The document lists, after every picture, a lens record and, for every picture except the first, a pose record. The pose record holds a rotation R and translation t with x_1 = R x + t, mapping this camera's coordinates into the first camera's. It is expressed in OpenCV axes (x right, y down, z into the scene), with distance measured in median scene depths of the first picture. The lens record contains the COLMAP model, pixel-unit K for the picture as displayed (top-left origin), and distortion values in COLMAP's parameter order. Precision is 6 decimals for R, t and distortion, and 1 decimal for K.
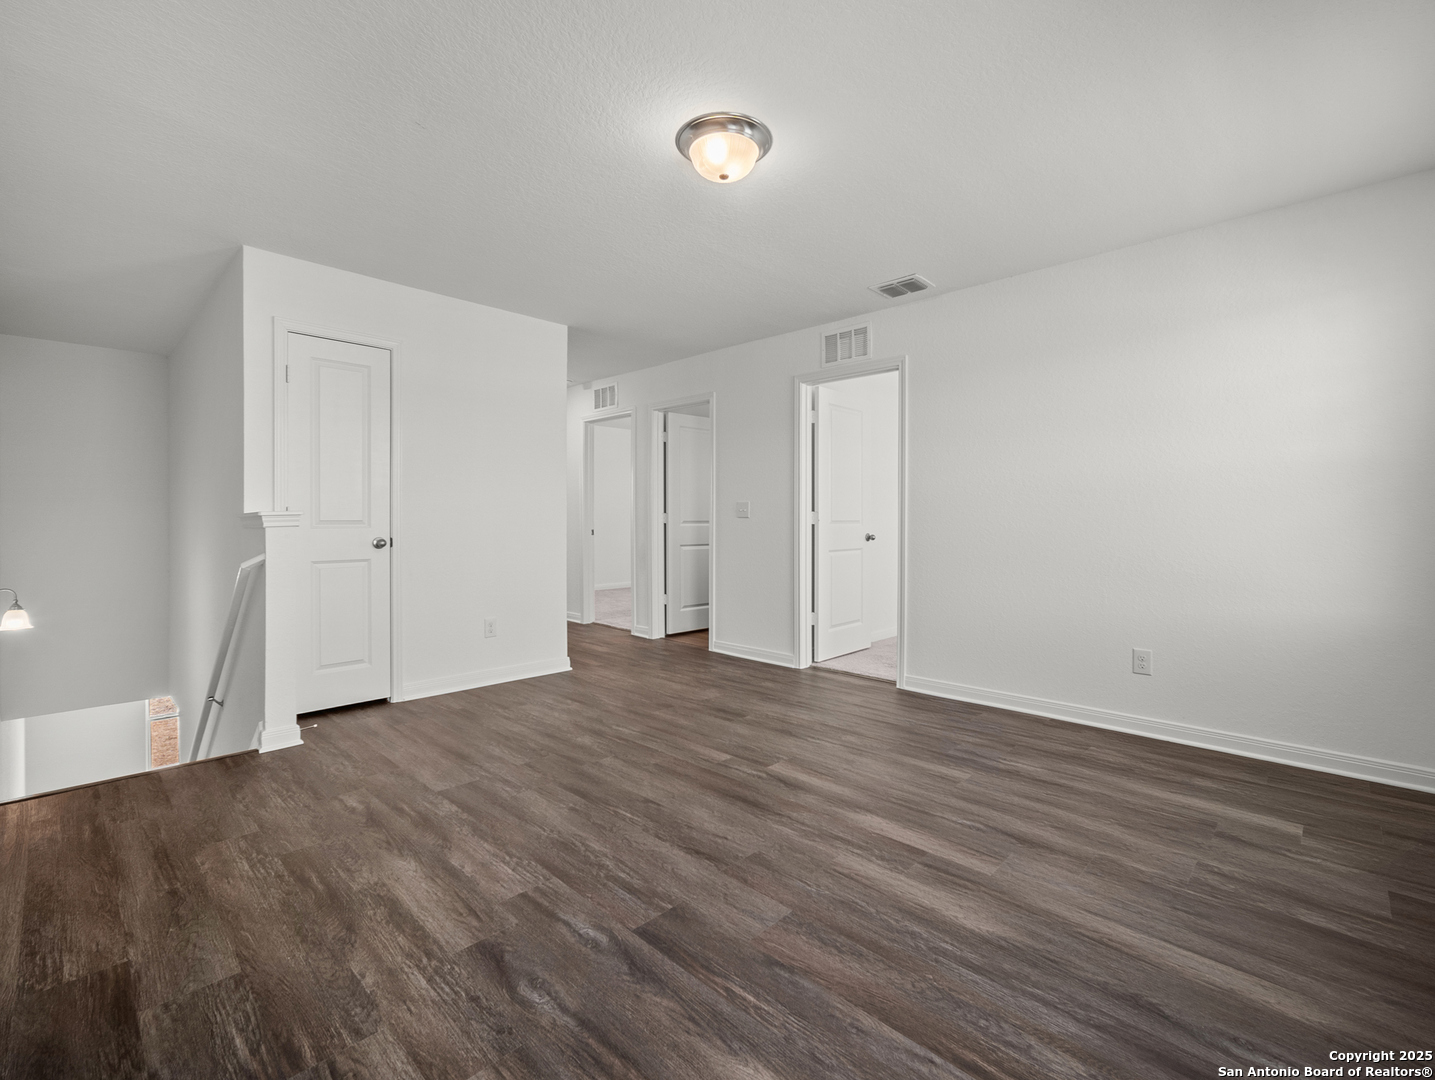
lens RADIAL K [[644.4, 0, 716.8], [0, 644.4, 531.0], [0, 0, 1]] dist [-0.004530, 0.001238]
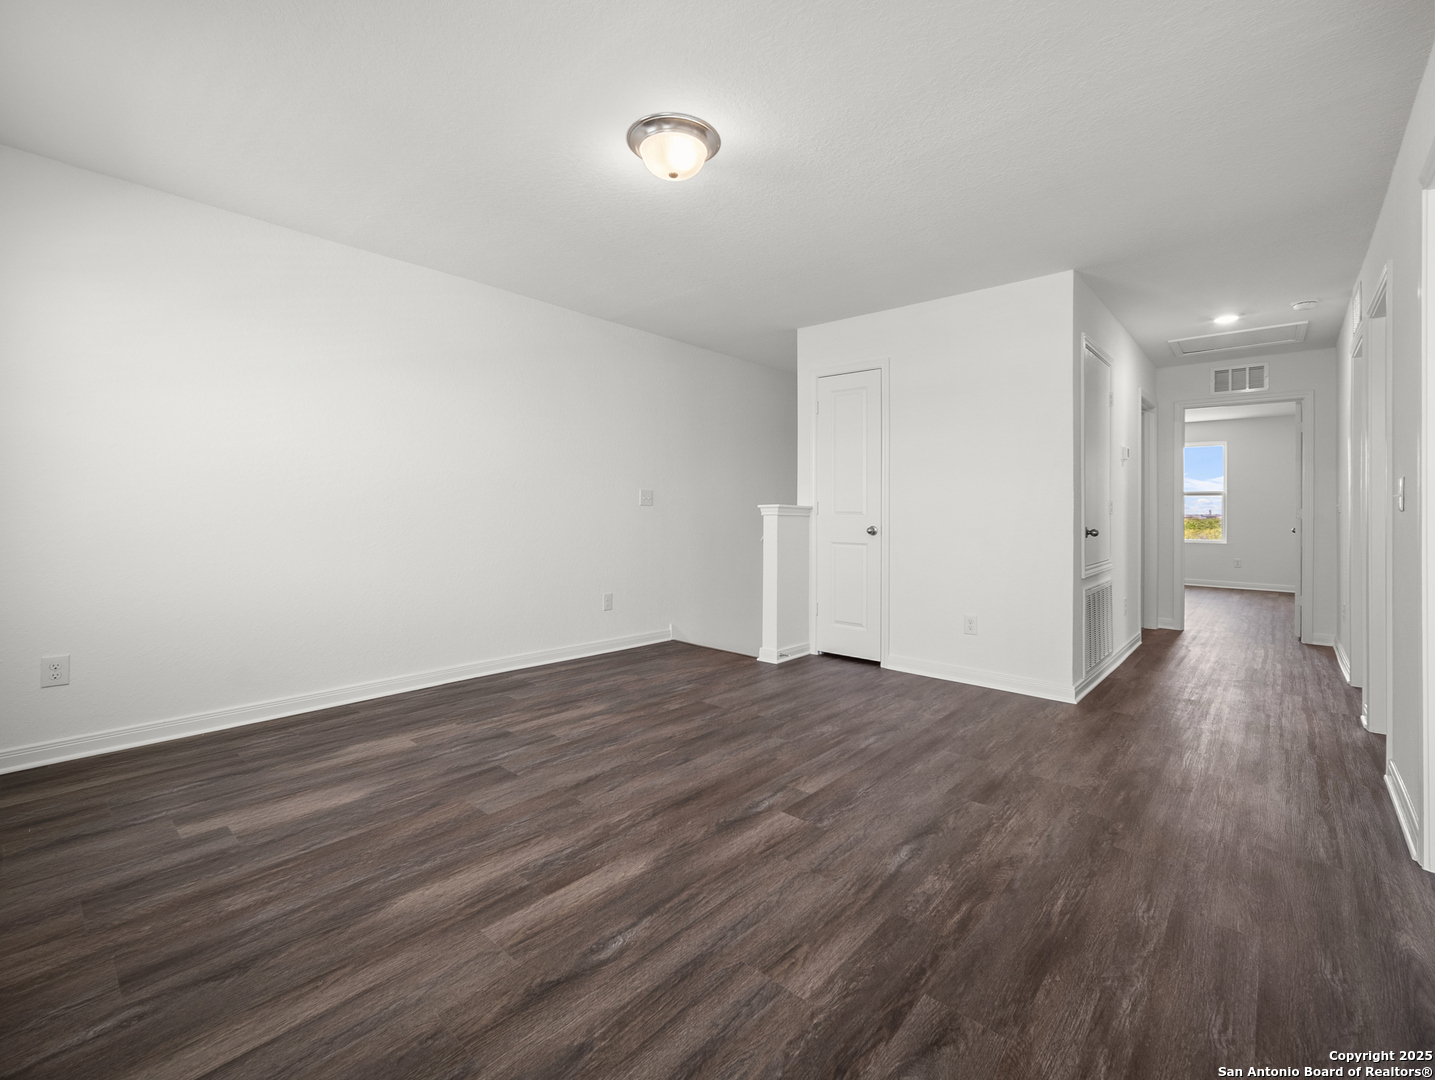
lens RADIAL K [[644.4, 0, 721.3], [0, 644.4, 501.4], [0, 0, 1]] dist [-0.004530, 0.001238]
pose [[0.040451, -0.019825, -0.998985, 1.174146], [-0.026518, 0.999430, -0.020907, -0.004001], [0.998830, 0.027336, 0.039902, 1.163995]]
